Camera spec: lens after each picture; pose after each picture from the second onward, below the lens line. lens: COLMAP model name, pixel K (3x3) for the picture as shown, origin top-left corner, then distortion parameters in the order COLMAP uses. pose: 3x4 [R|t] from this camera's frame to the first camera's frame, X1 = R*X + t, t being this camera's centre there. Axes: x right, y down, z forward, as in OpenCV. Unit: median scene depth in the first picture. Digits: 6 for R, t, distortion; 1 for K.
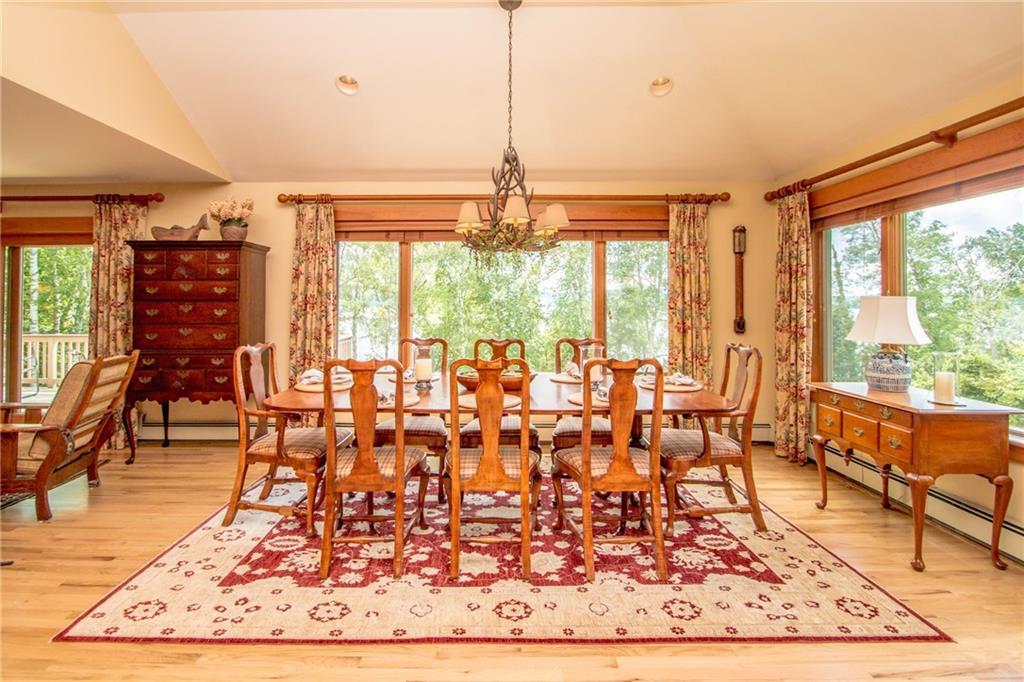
lens RADIAL K [[495.7, 0, 512.6], [0, 495.7, 304.6], [0, 0, 1]] dist [-0.002582, -0.001732]
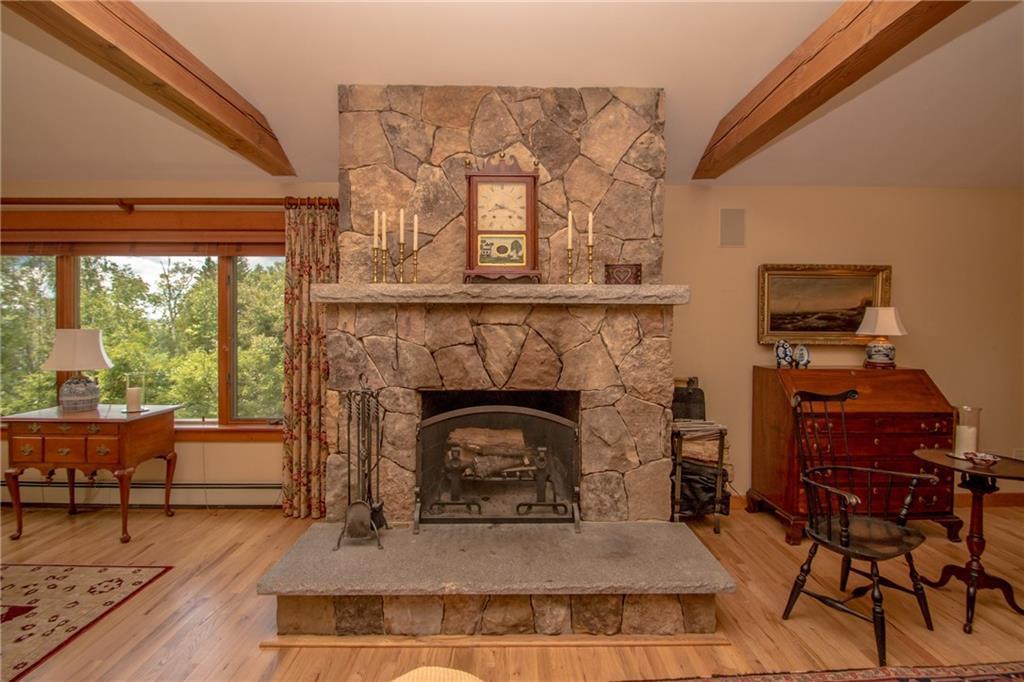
lens RADIAL K [[495.7, 0, 512.6], [0, 495.7, 304.6], [0, 0, 1]] dist [-0.002582, -0.001732]
pose [[-0.009859, 0.036546, 0.999283, -0.506086], [-0.017604, 0.999171, -0.036716, -0.061099], [-0.999796, -0.017954, -0.009207, -0.003642]]
